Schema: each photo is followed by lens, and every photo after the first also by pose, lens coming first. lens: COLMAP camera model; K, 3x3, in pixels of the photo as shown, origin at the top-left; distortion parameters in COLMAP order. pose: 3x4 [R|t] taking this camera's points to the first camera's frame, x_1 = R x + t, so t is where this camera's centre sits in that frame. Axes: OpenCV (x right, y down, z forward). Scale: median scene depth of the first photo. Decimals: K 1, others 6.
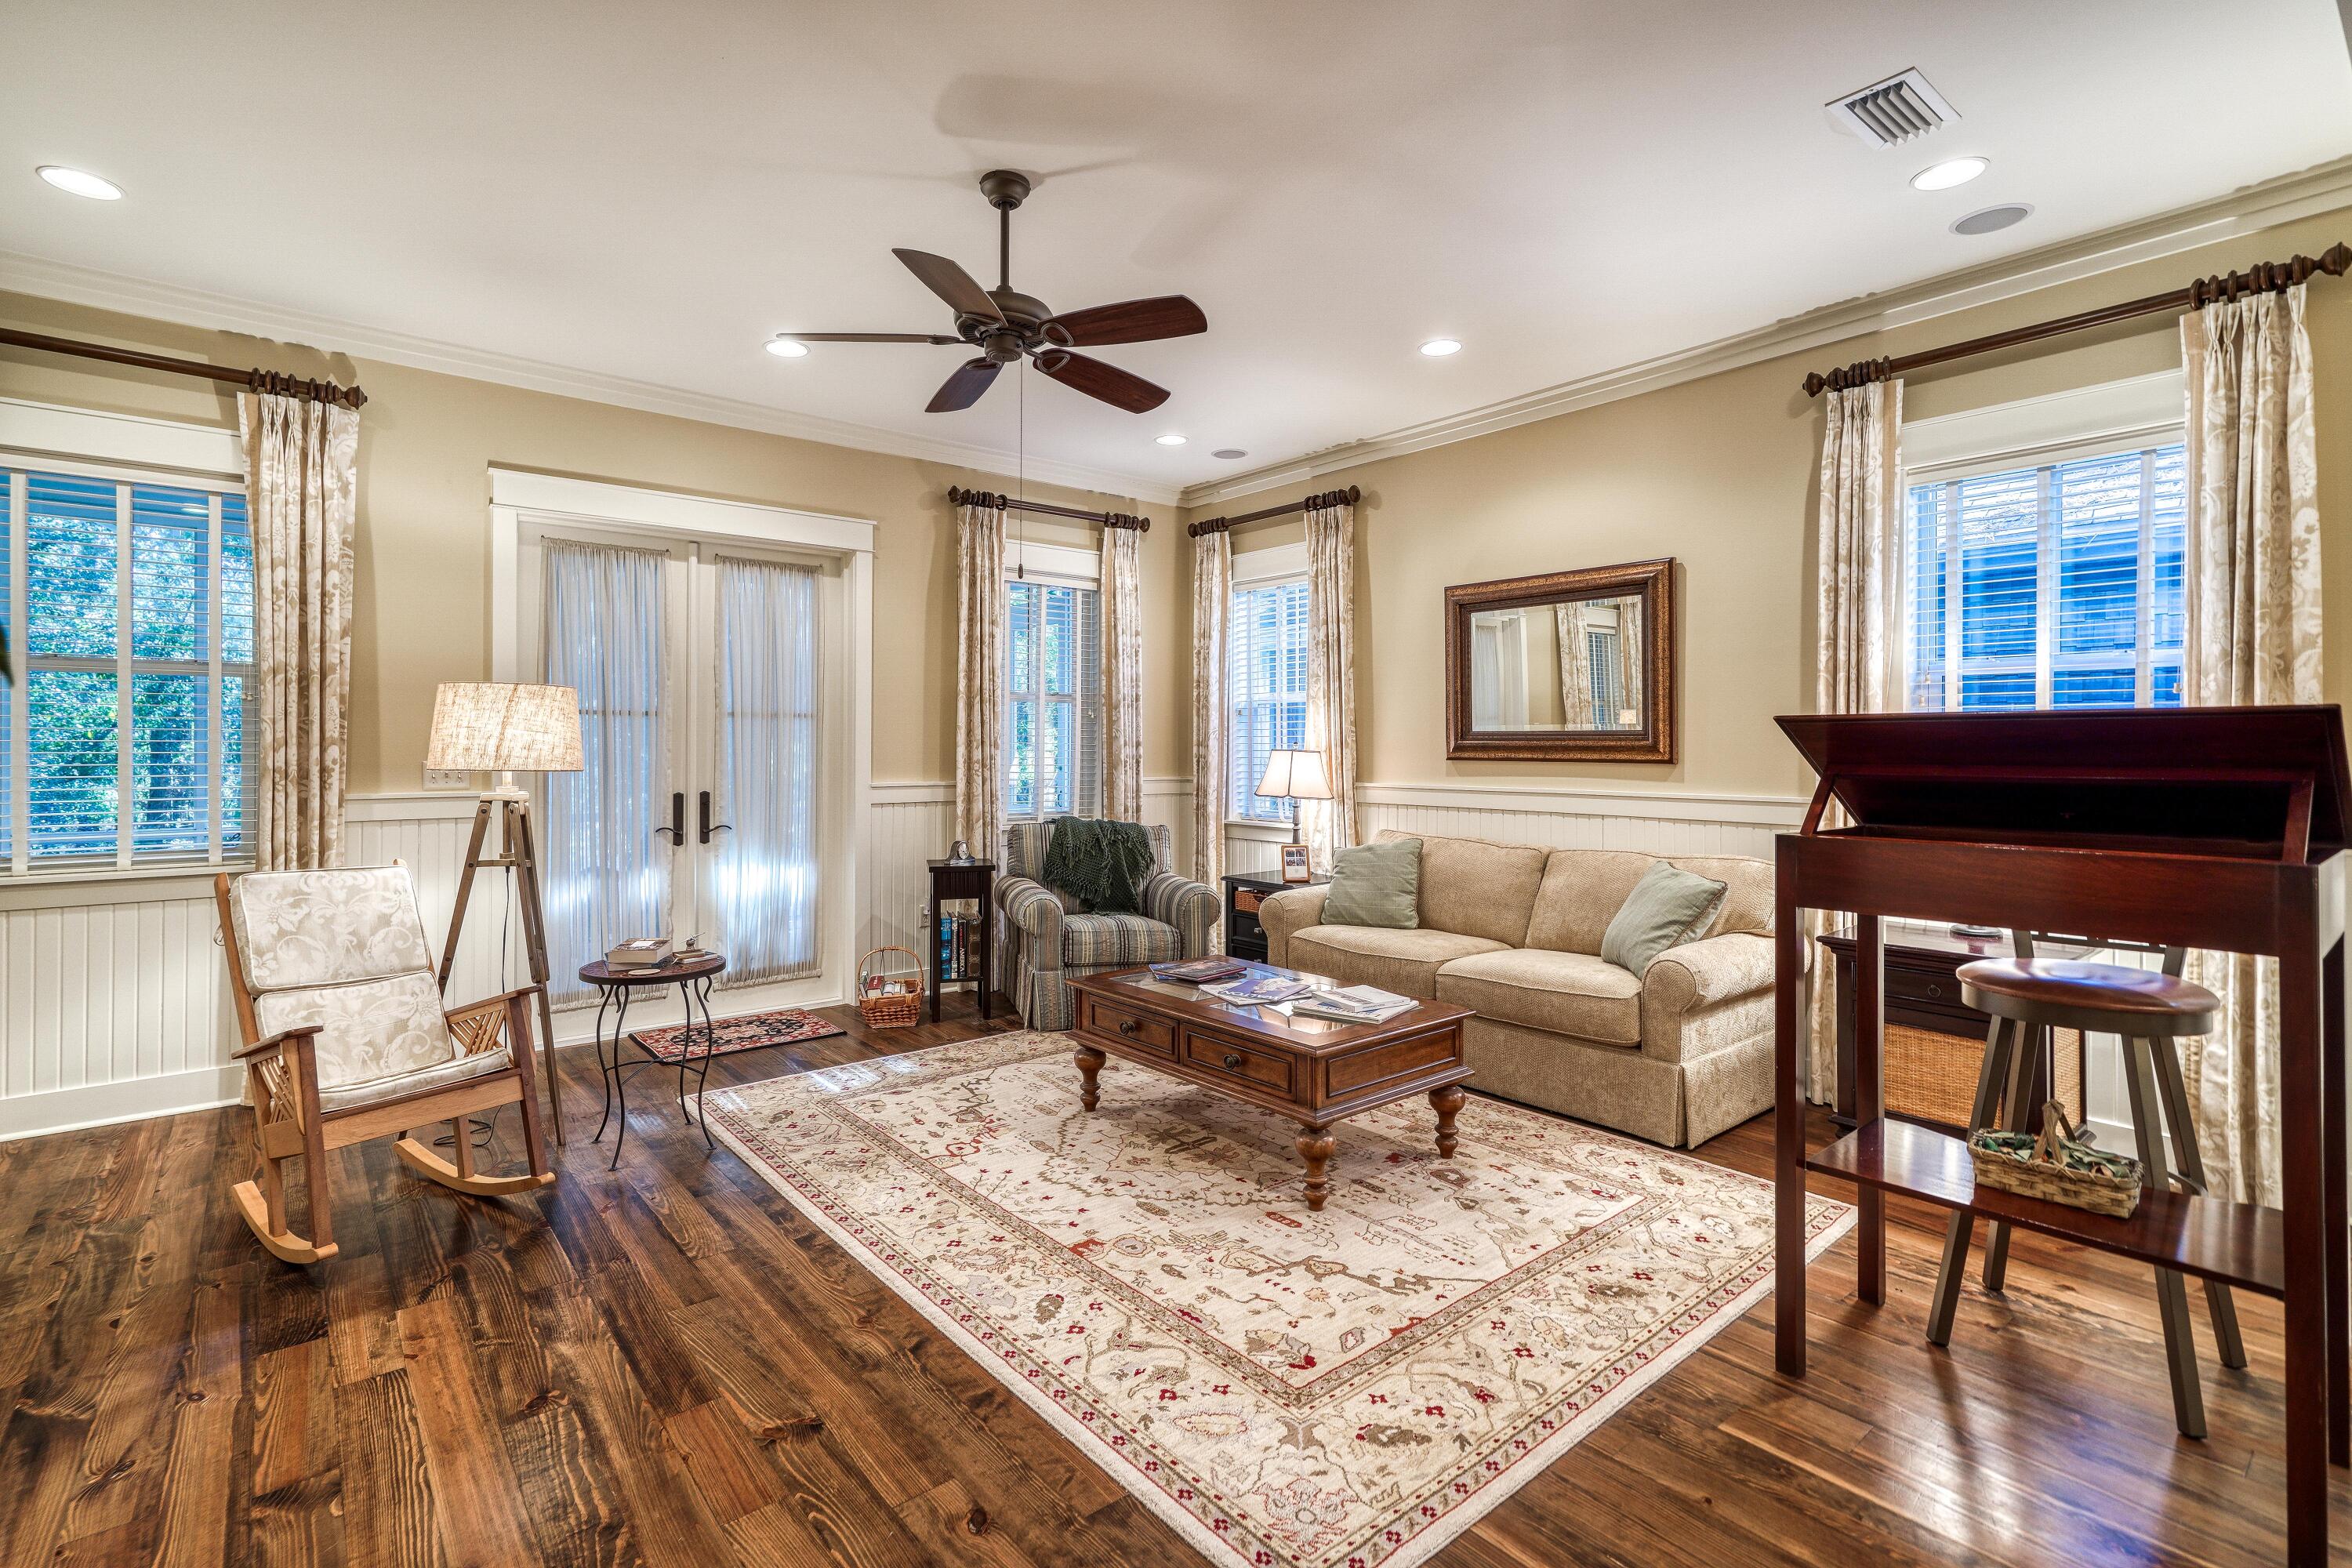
lens RADIAL K [[1107.0, 0, 1173.2], [0, 1107.0, 733.6], [0, 0, 1]] dist [0.004288, 0.001811]
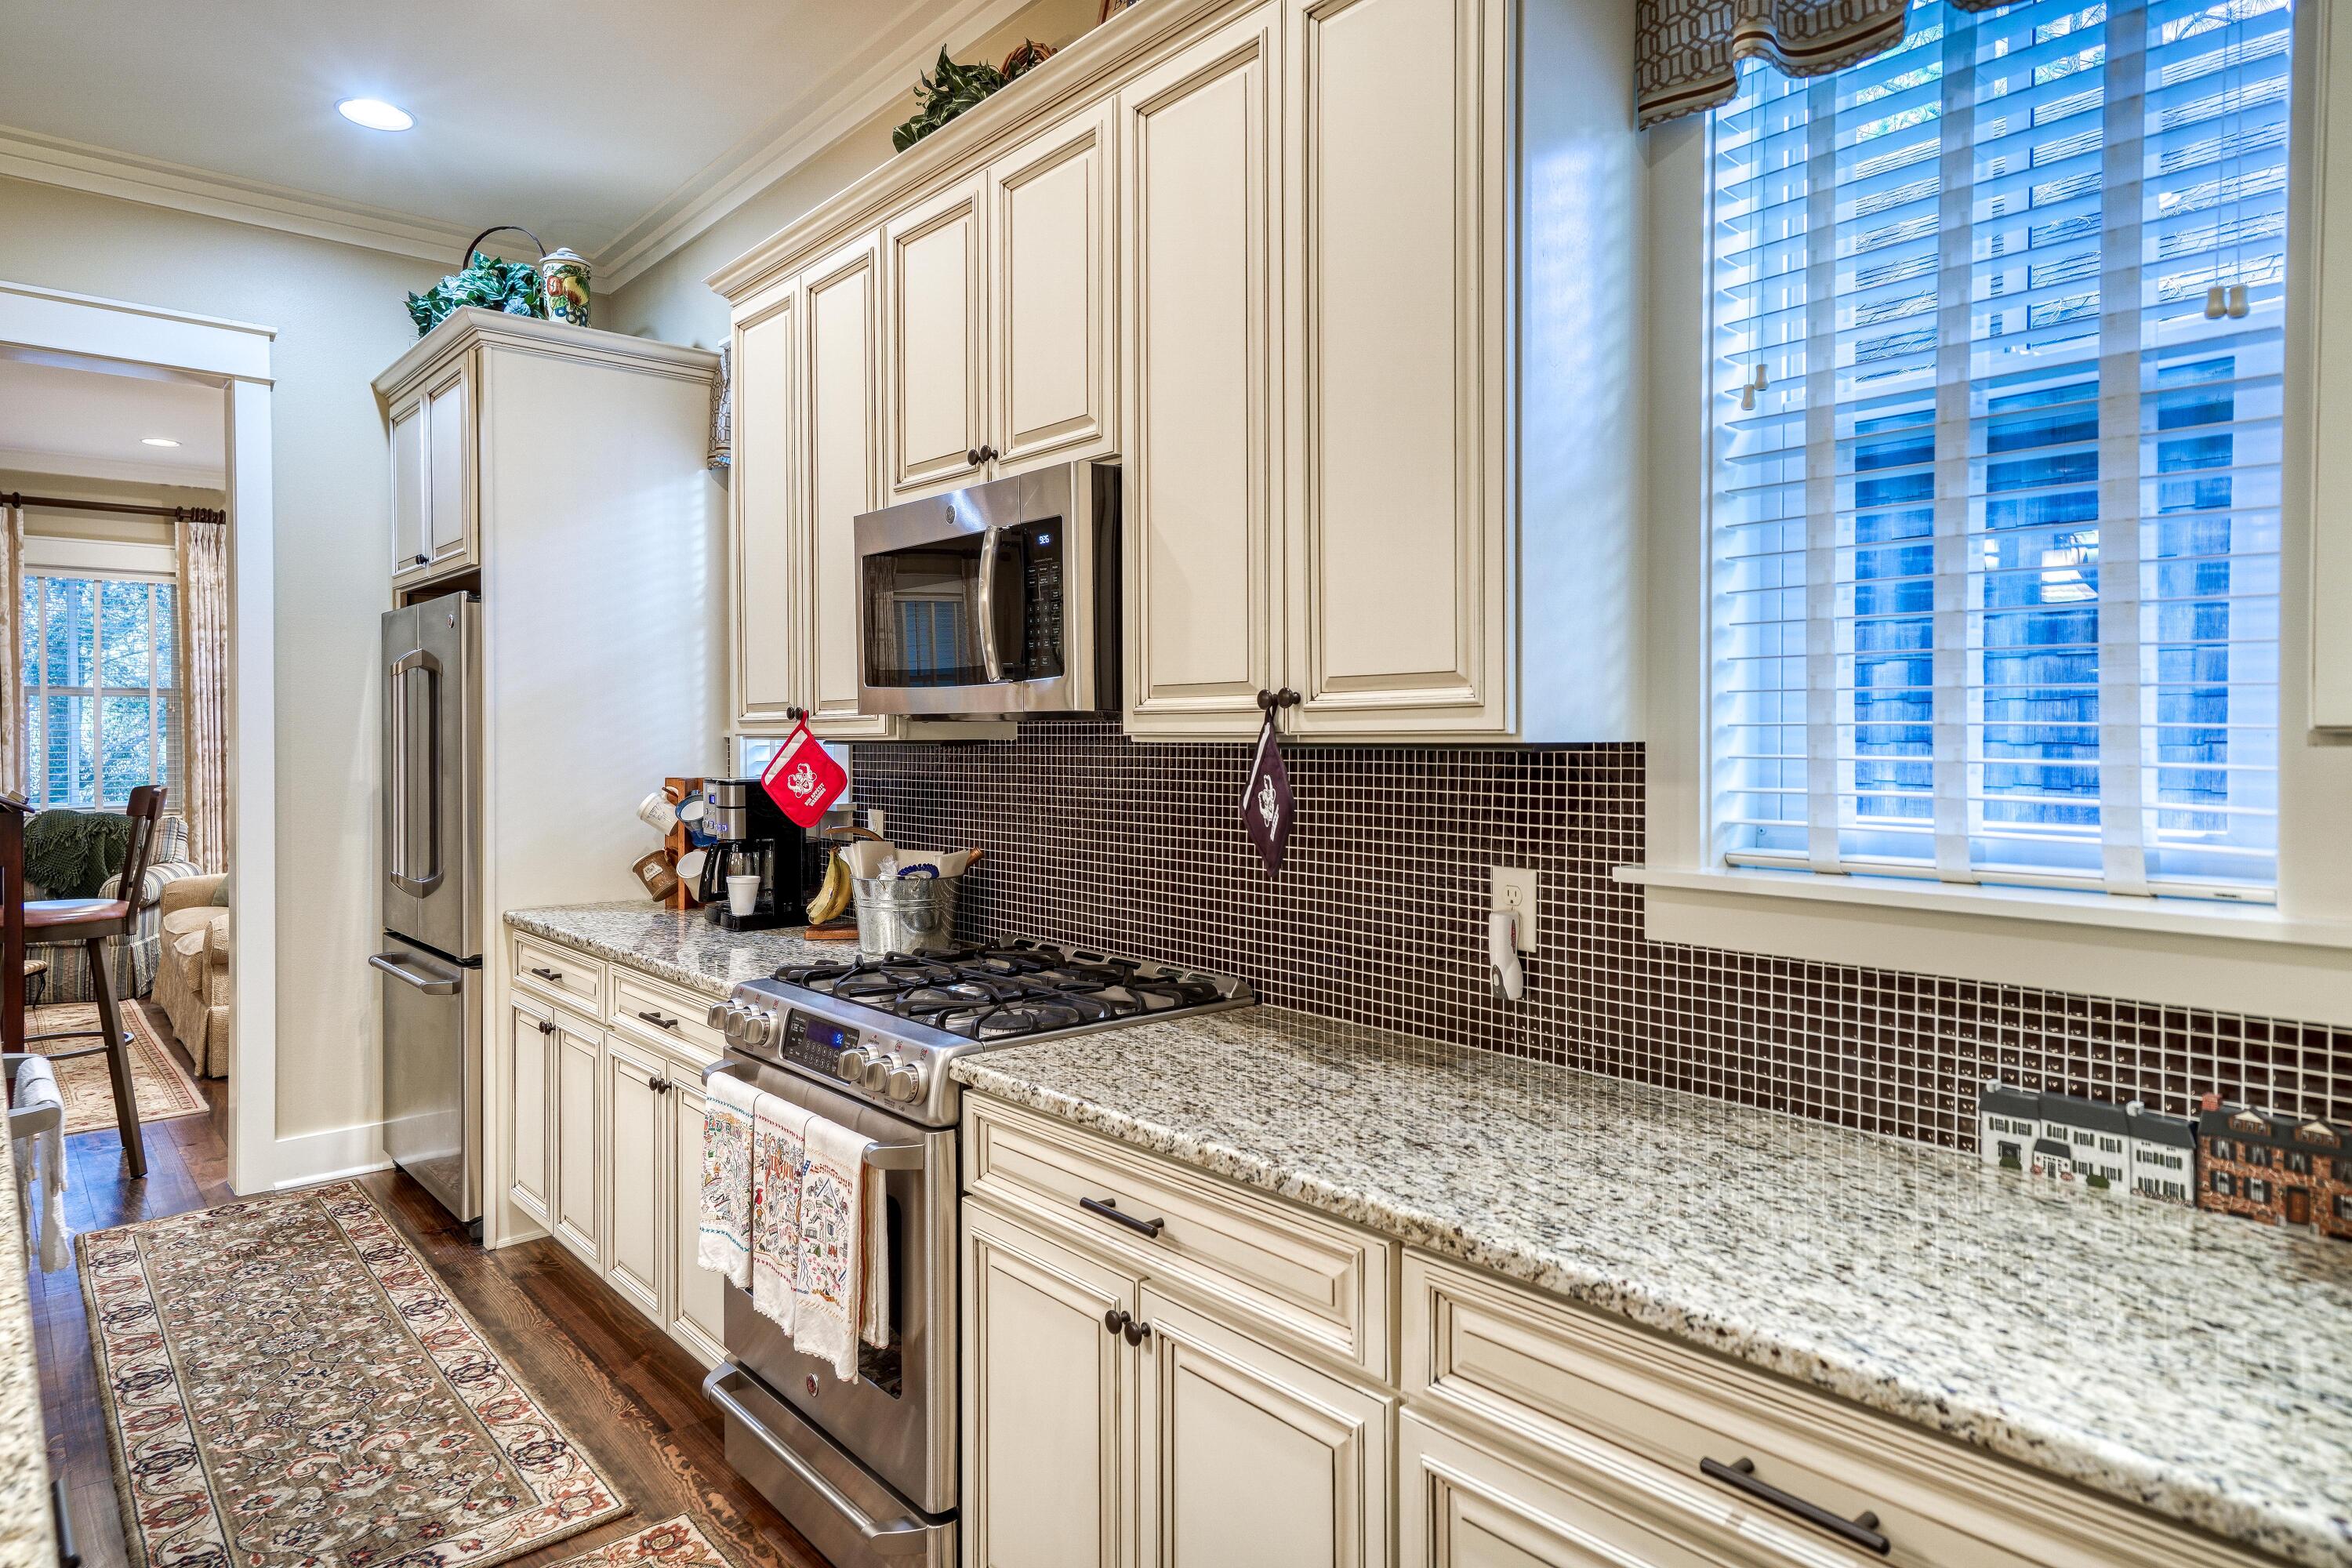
lens RADIAL K [[1410.7, 0, 1169.8], [0, 1410.7, 742.0], [0, 0, 1]] dist [0.004480, 0.035034]
pose [[0.999775, -0.009213, 0.019087, 1.159352], [0.008815, 0.999745, 0.020789, -0.008841], [-0.019274, -0.020616, 0.999602, -0.445155]]
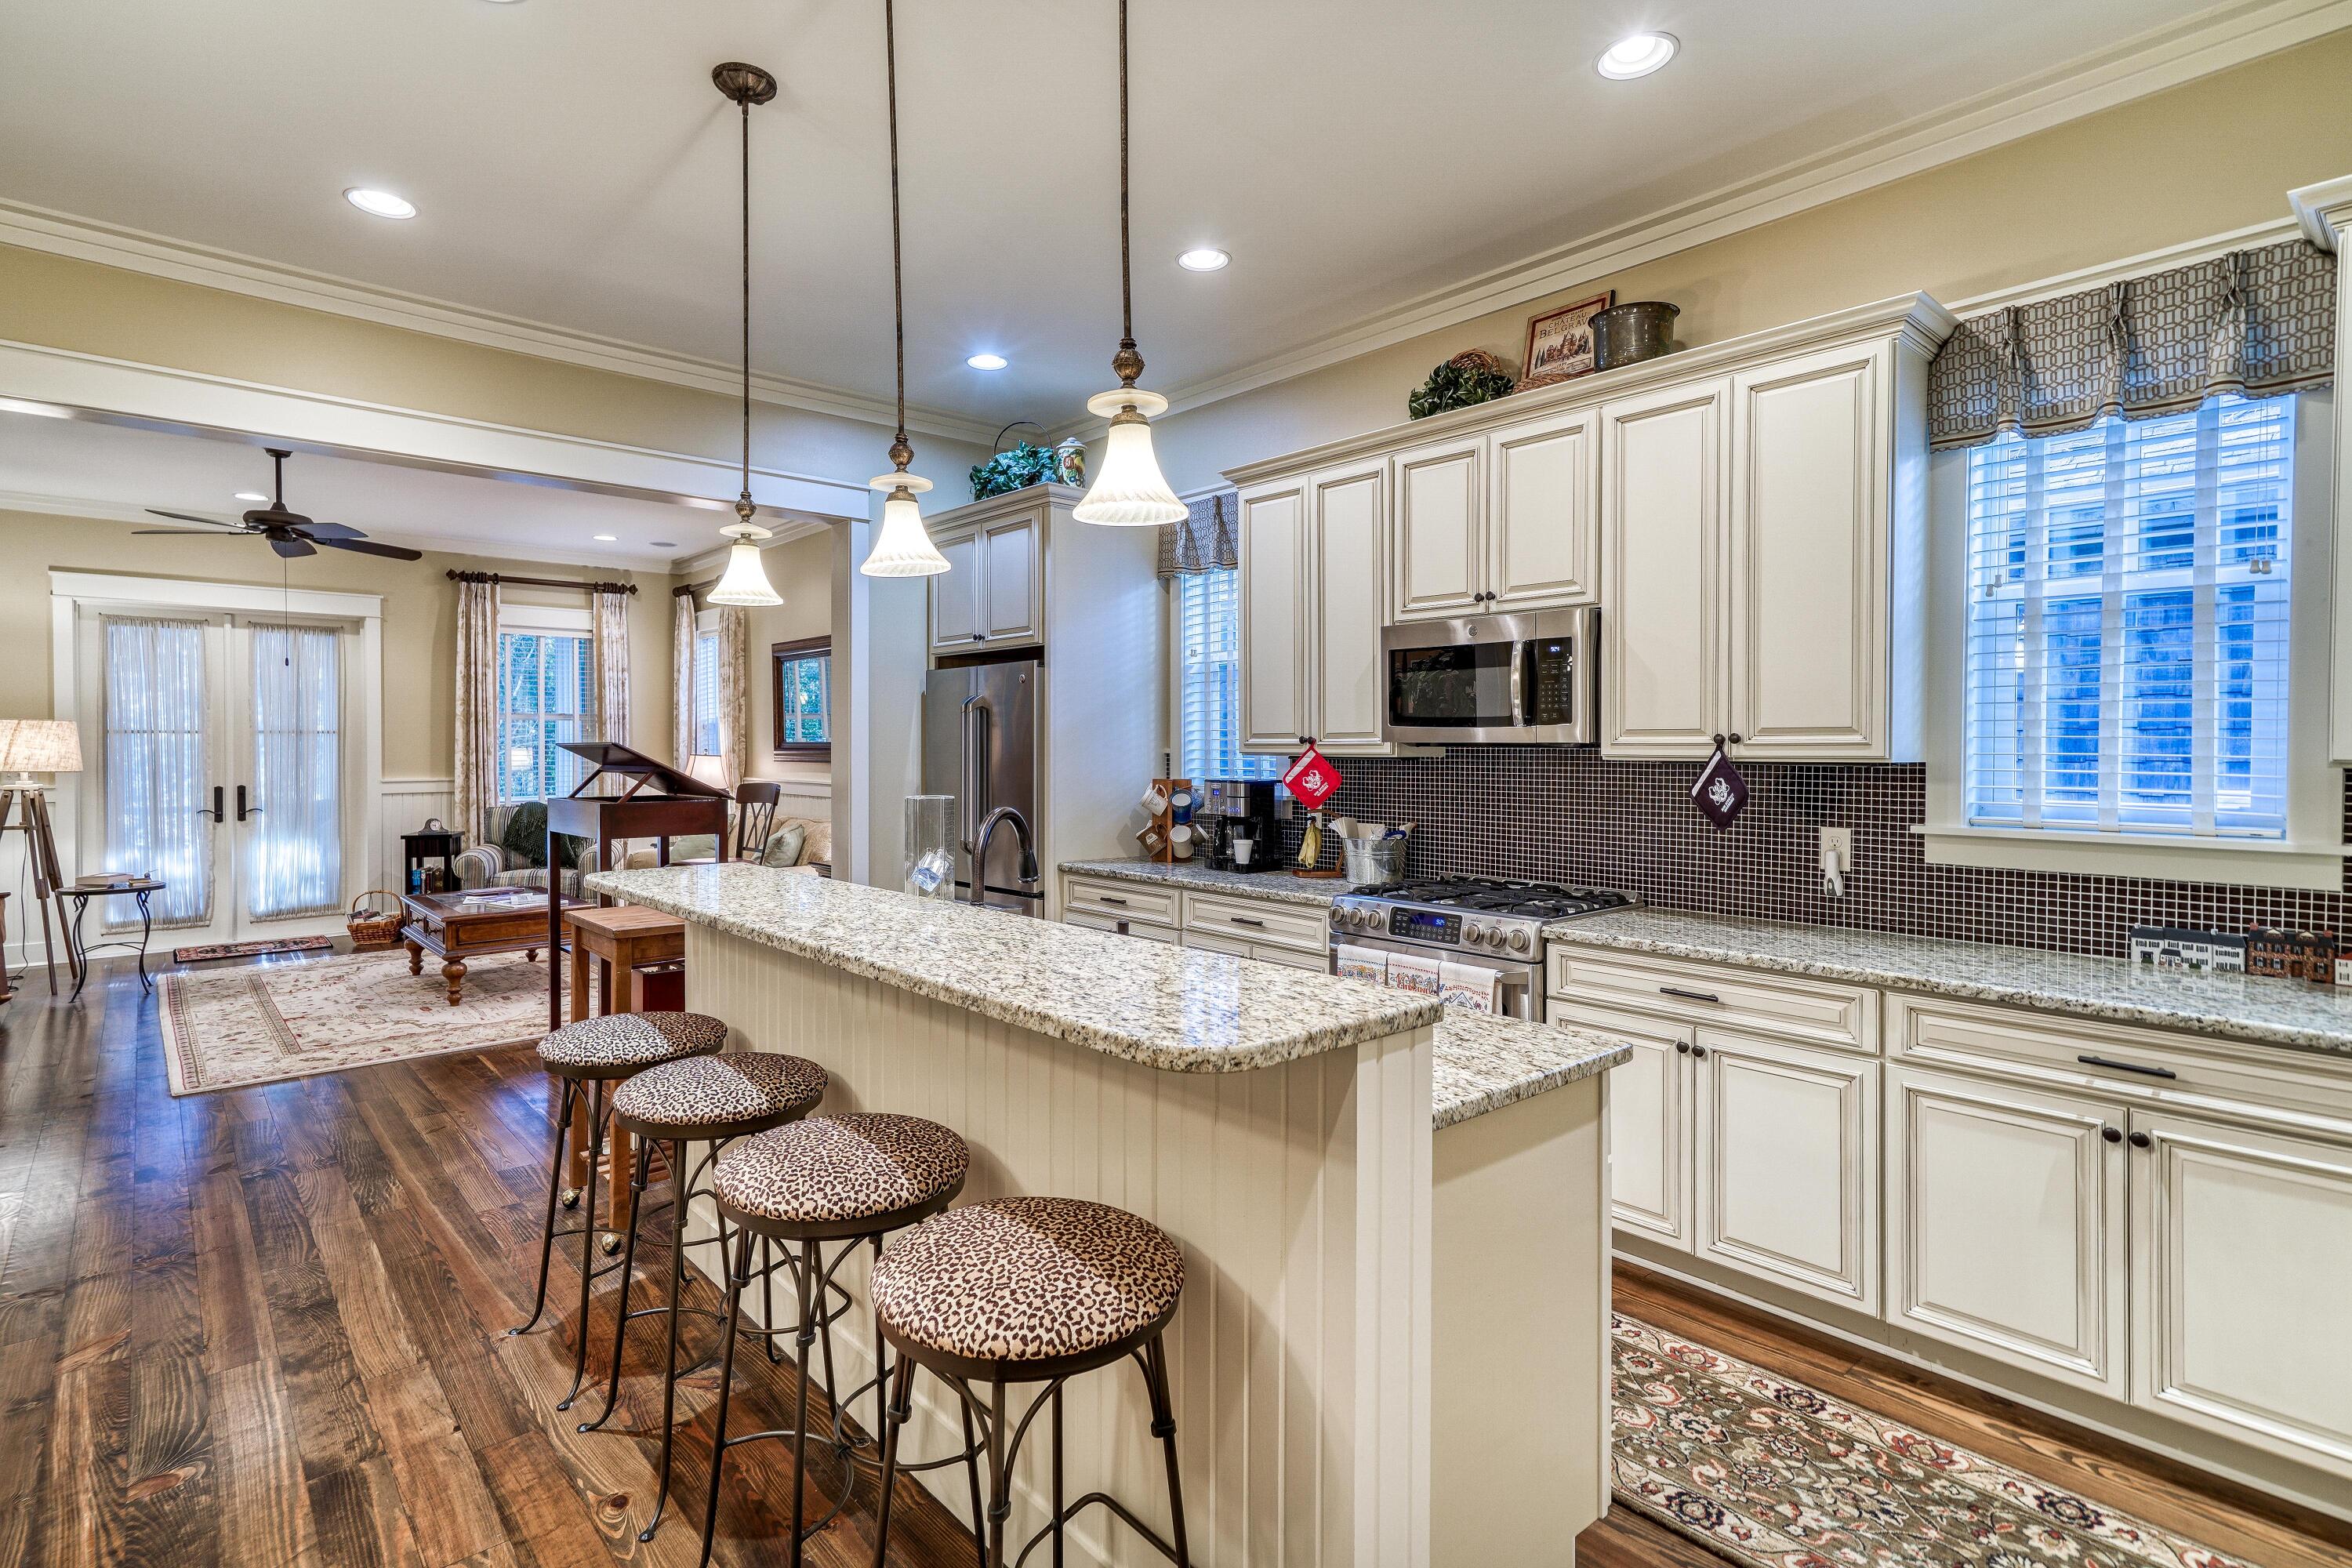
lens RADIAL K [[1160.7, 0, 1173.1], [0, 1160.7, 755.0], [0, 0, 1]] dist [0.005763, 0.017089]
pose [[0.999146, -0.004695, 0.041057, 0.852434], [0.003817, 0.999763, 0.021446, -0.018771], [-0.041148, -0.021271, 0.998927, -0.681590]]
